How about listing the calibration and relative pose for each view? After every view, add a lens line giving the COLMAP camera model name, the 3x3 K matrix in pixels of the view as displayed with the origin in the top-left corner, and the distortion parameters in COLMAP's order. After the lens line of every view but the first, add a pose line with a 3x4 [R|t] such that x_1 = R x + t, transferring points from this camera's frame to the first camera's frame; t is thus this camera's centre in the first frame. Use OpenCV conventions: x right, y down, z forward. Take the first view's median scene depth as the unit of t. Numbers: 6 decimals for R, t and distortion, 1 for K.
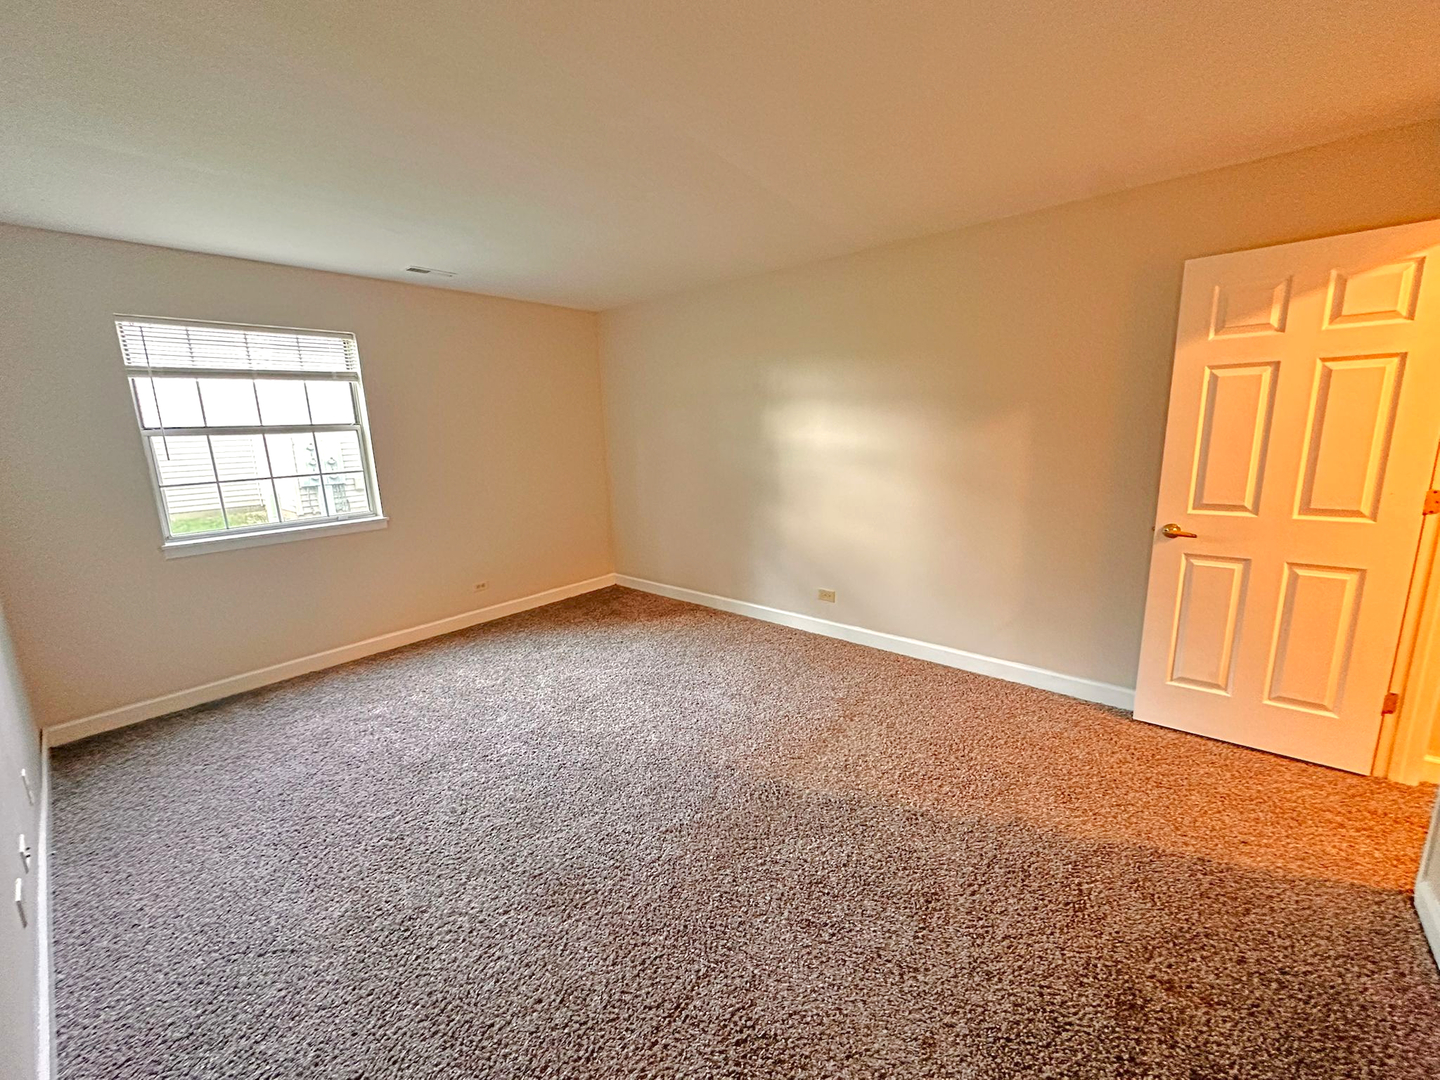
lens RADIAL K [[578.2, 0, 720.0], [0, 578.2, 540.0], [0, 0, 1]] dist [-0.003144, 0.000053]
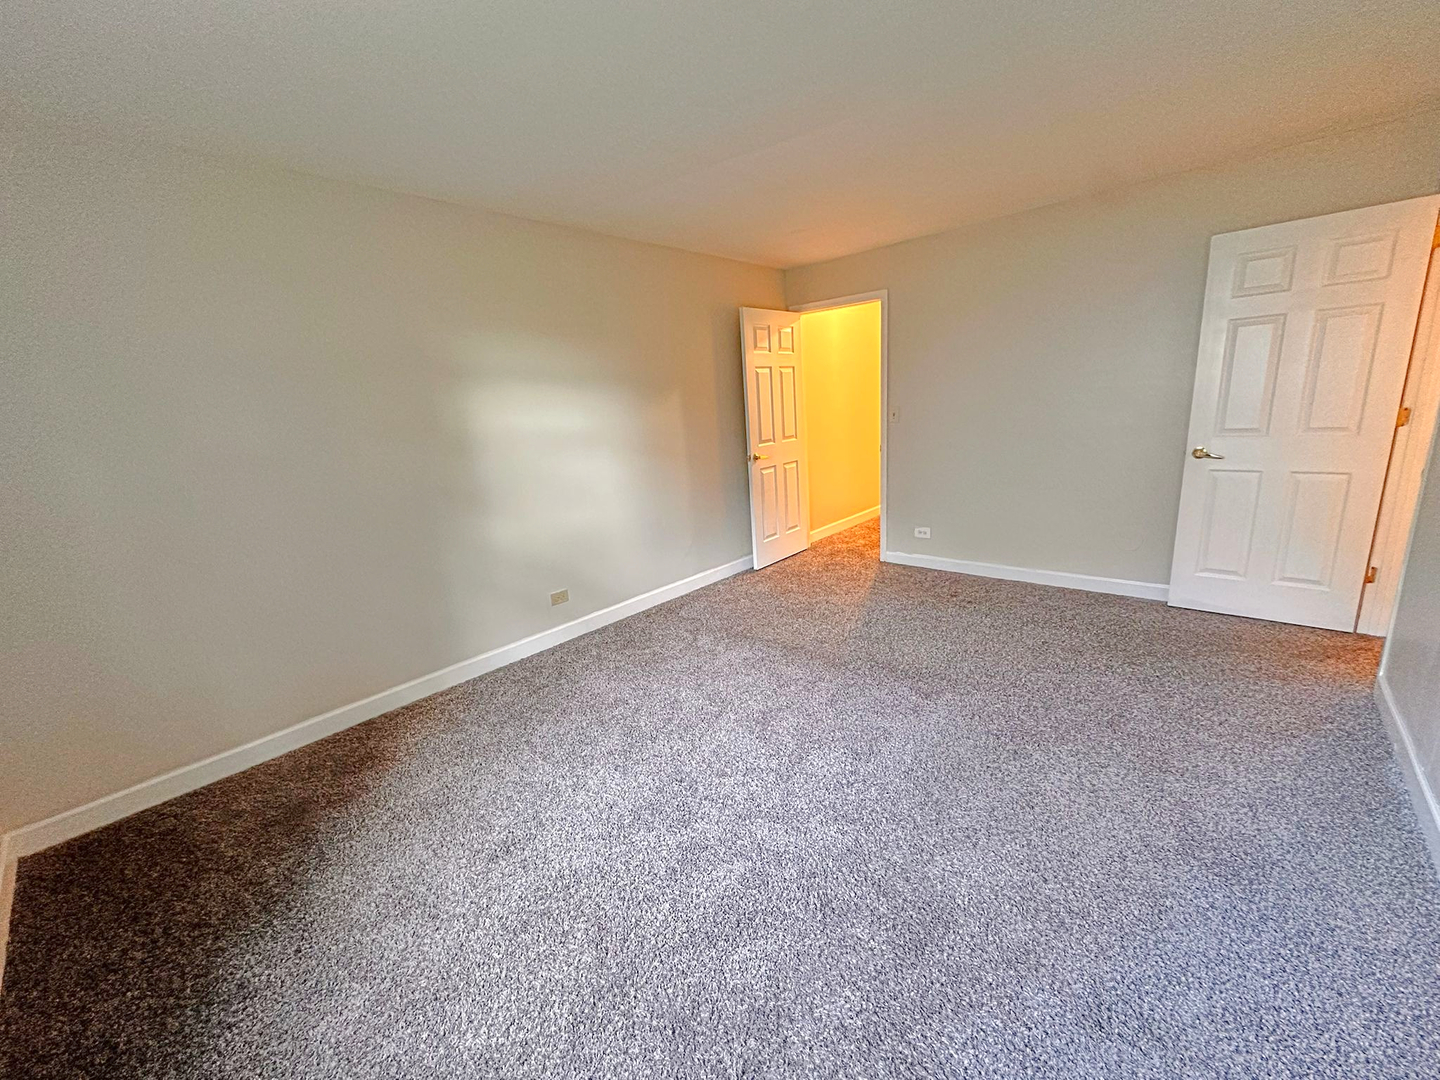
lens RADIAL K [[578.2, 0, 720.0], [0, 578.2, 540.0], [0, 0, 1]] dist [-0.003144, 0.000053]
pose [[0.027047, -0.205188, 0.978349, -0.980780], [0.268663, 0.944189, 0.190596, -0.136229], [-0.962854, 0.257691, 0.080664, 0.964581]]
